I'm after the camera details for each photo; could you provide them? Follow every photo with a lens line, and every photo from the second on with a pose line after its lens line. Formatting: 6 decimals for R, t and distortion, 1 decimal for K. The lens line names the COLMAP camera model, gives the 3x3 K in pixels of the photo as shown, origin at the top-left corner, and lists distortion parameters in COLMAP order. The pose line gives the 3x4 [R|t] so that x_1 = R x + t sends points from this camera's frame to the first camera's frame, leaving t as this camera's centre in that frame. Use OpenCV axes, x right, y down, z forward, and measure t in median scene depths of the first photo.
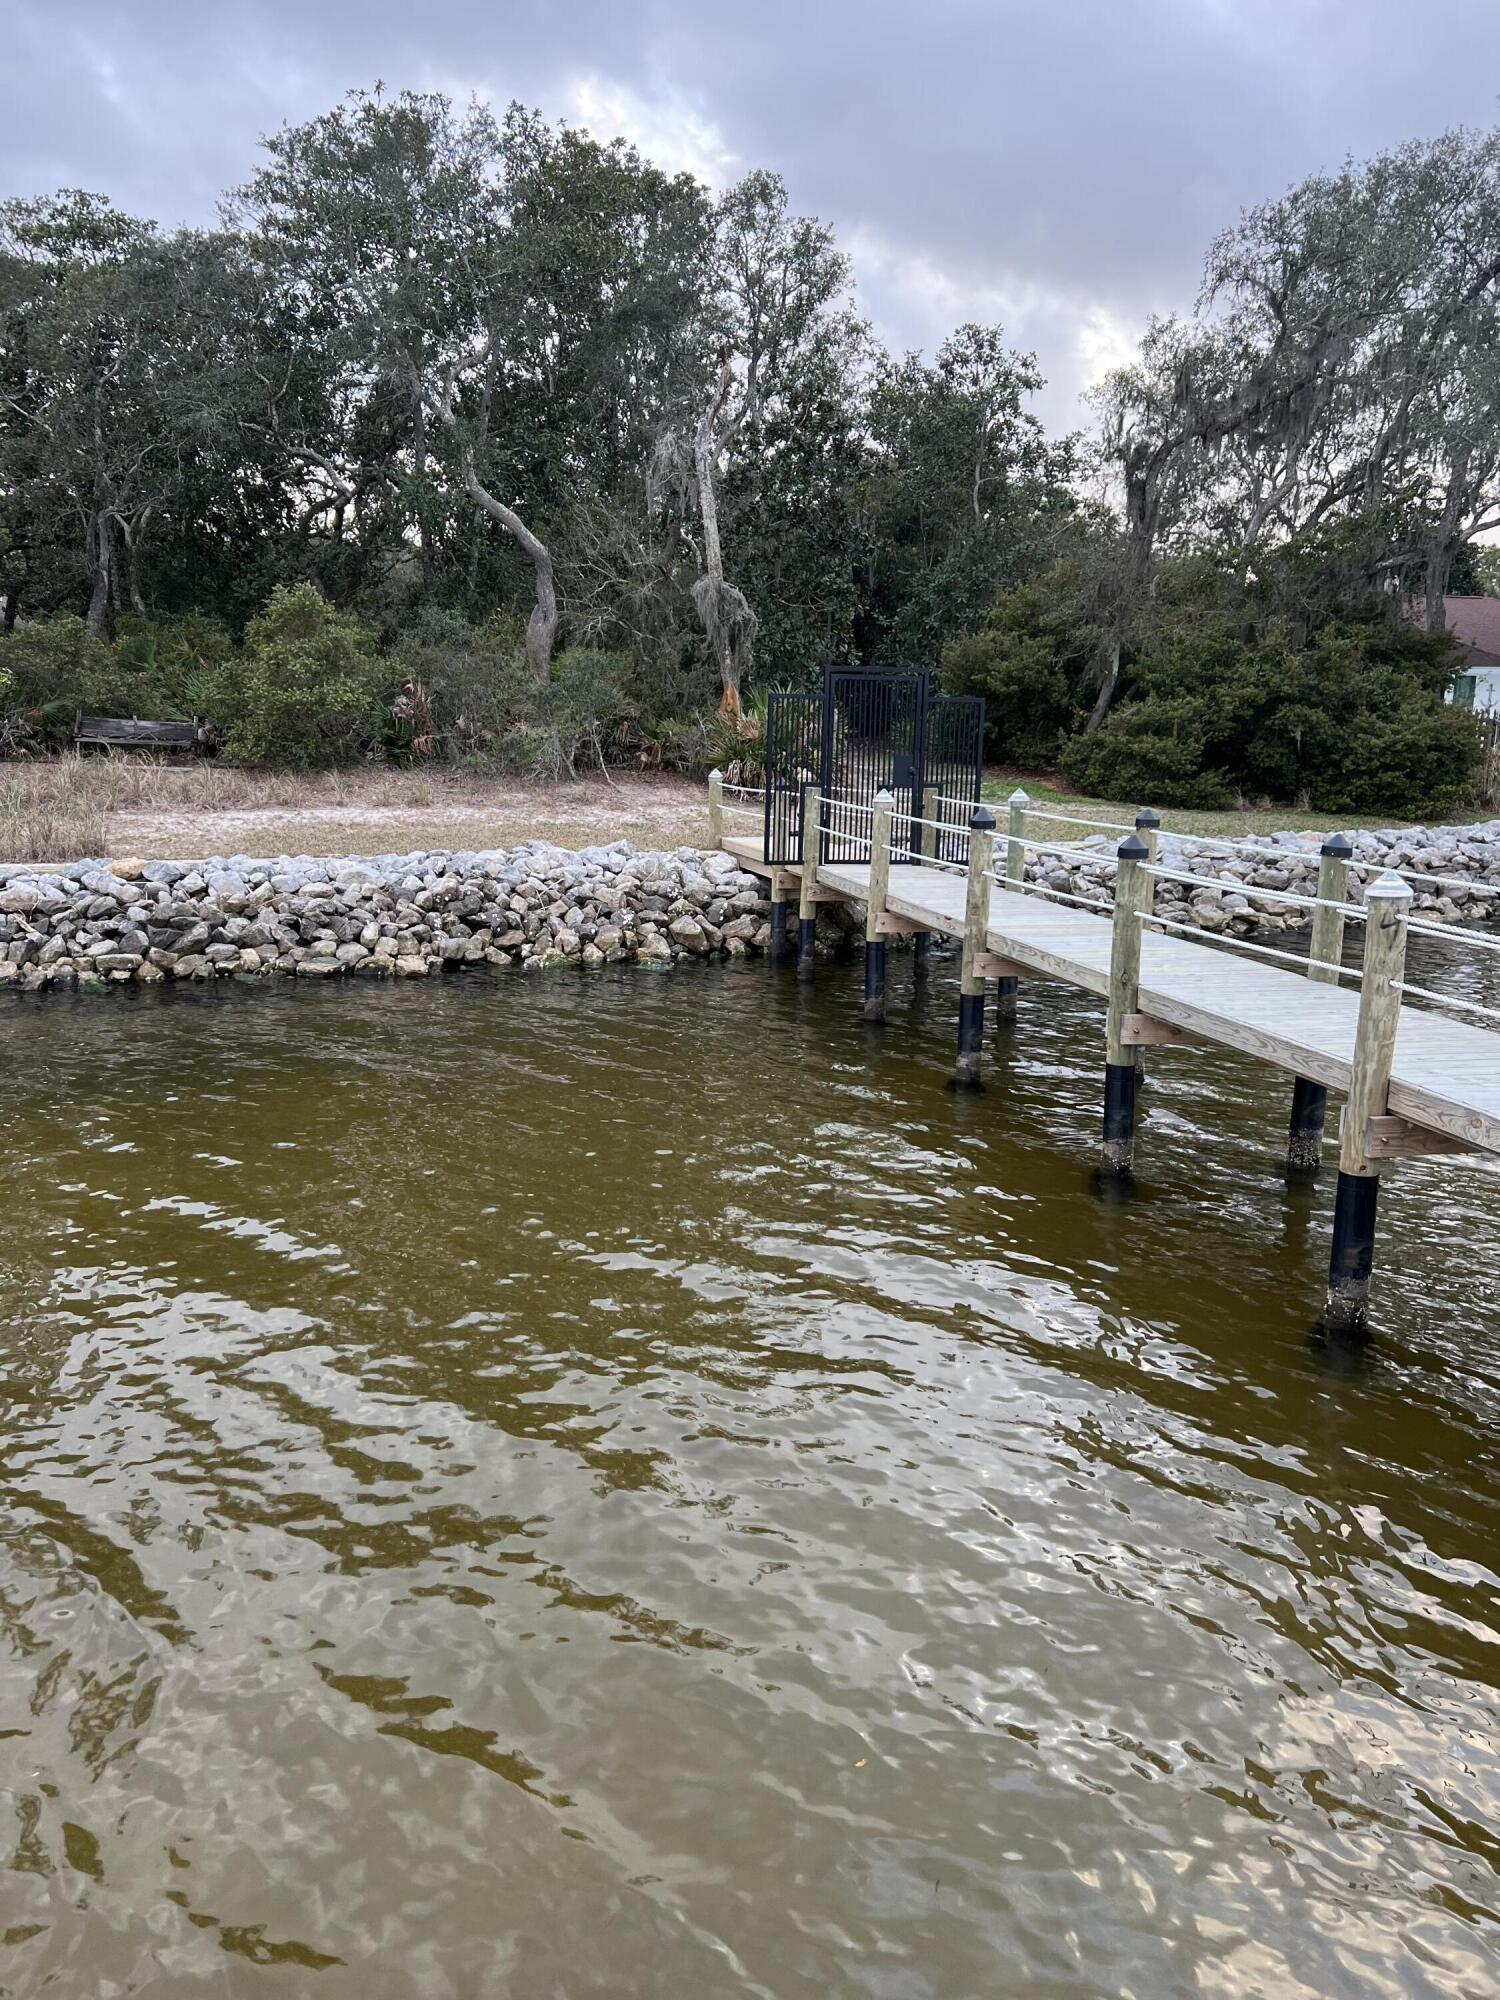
lens RADIAL K [[1501.5, 0, 738.3], [0, 1501.5, 1005.2], [0, 0, 1]] dist [0.104829, -0.170026]
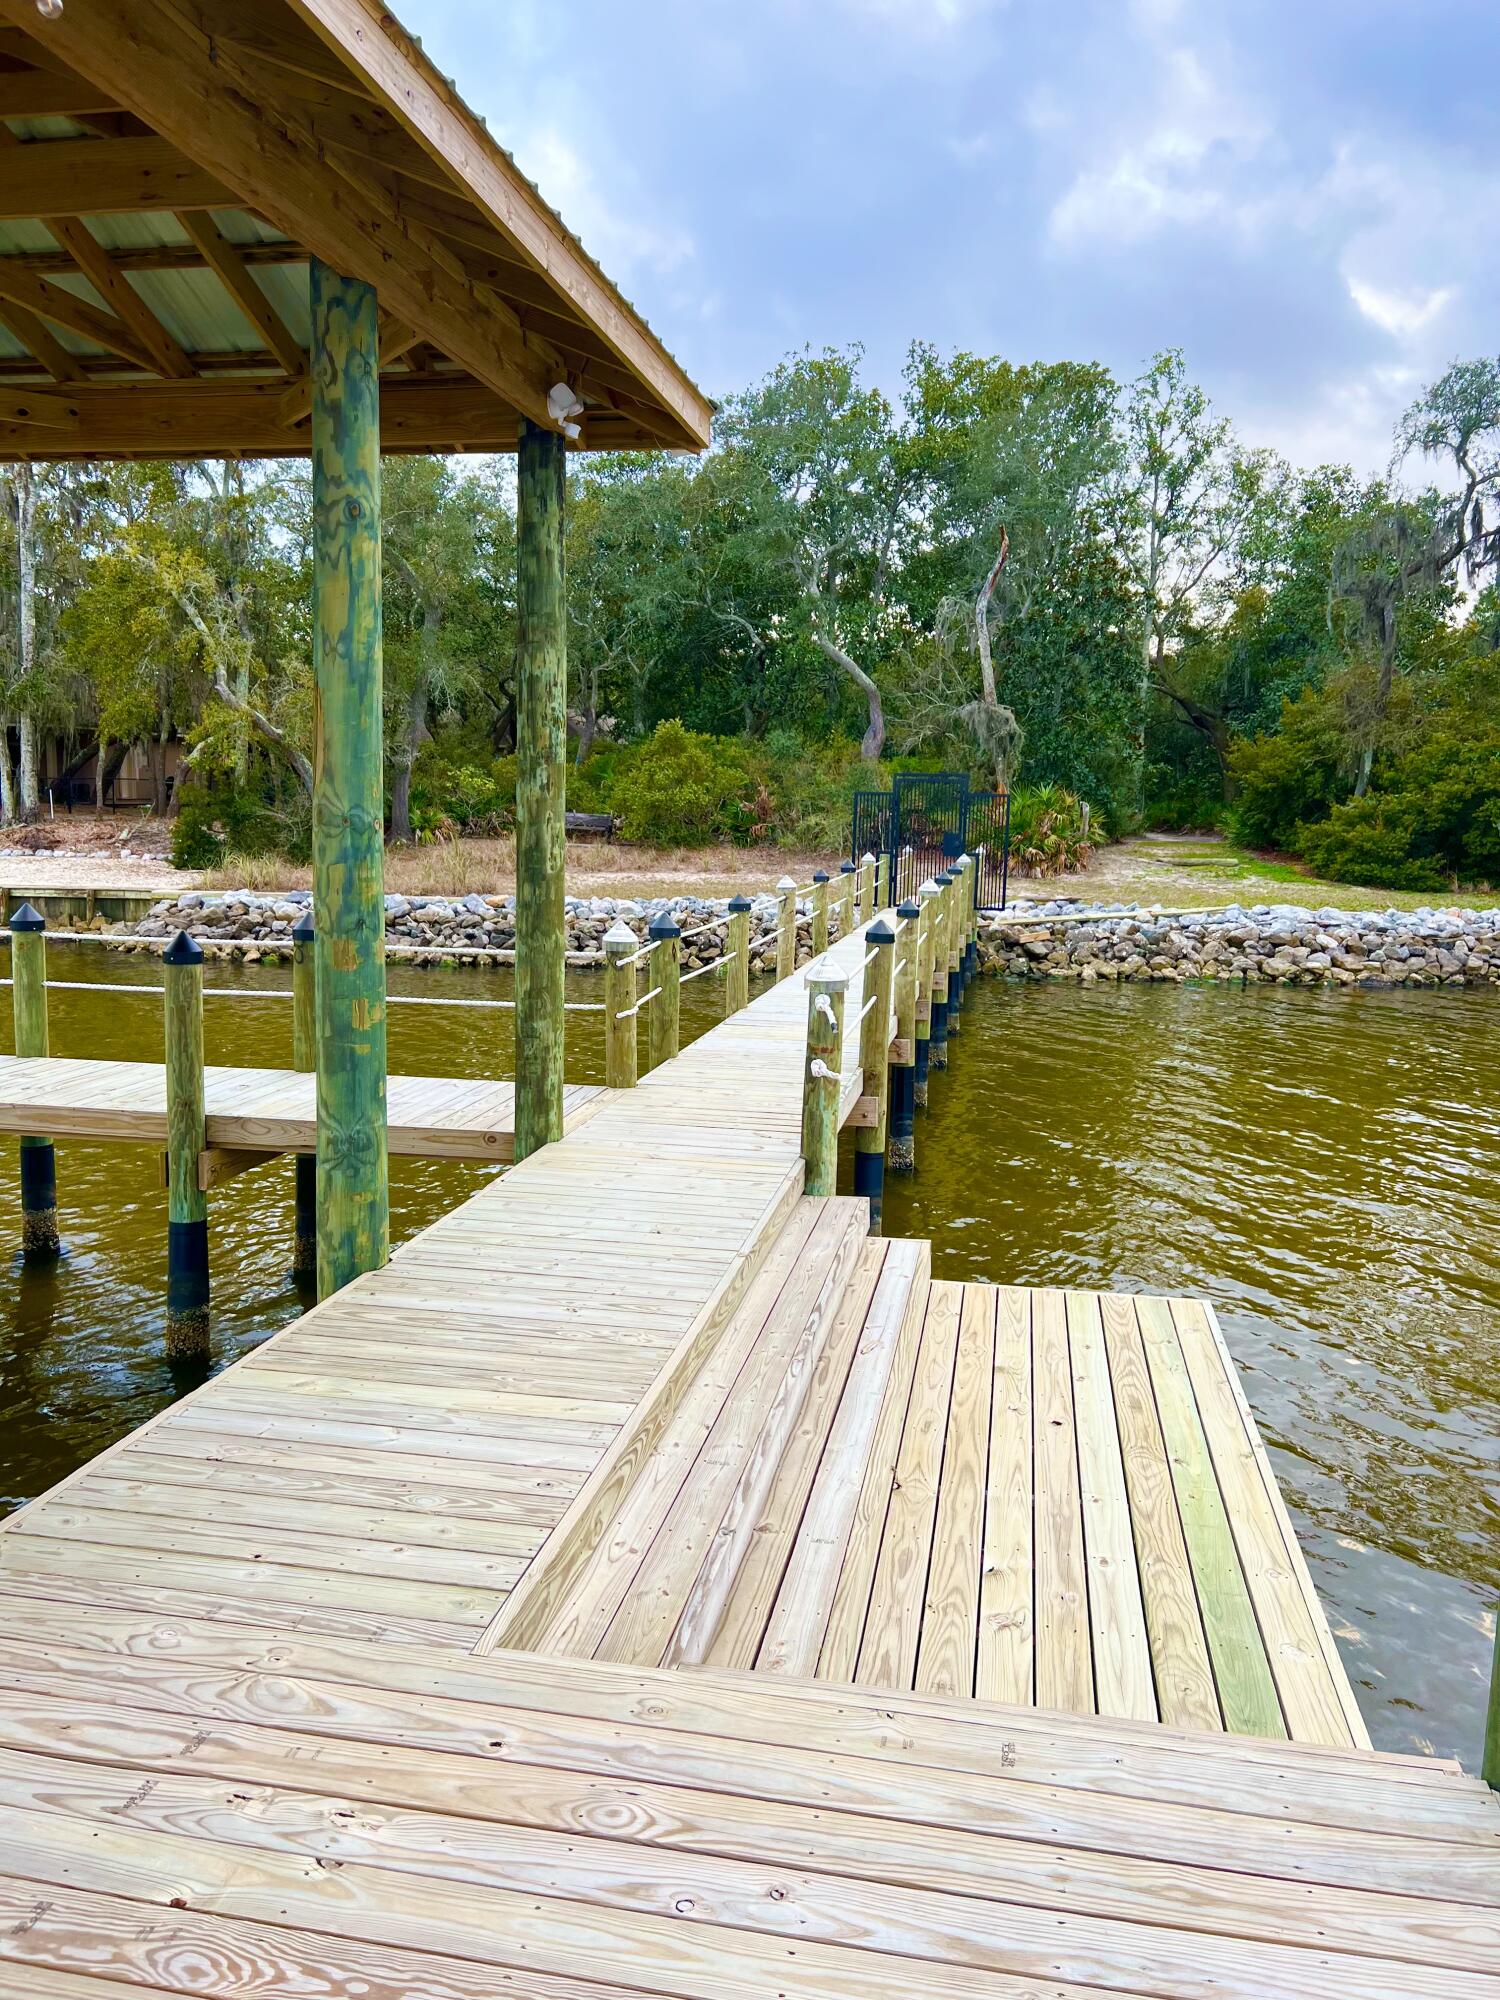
lens RADIAL K [[1501.5, 0, 738.3], [0, 1501.5, 1005.2], [0, 0, 1]] dist [0.104829, -0.170026]
pose [[0.917903, 0.051873, -0.393401, 0.329654], [-0.076099, 0.996028, -0.046224, 0.052786], [0.389440, 0.072367, 0.918204, -0.261423]]
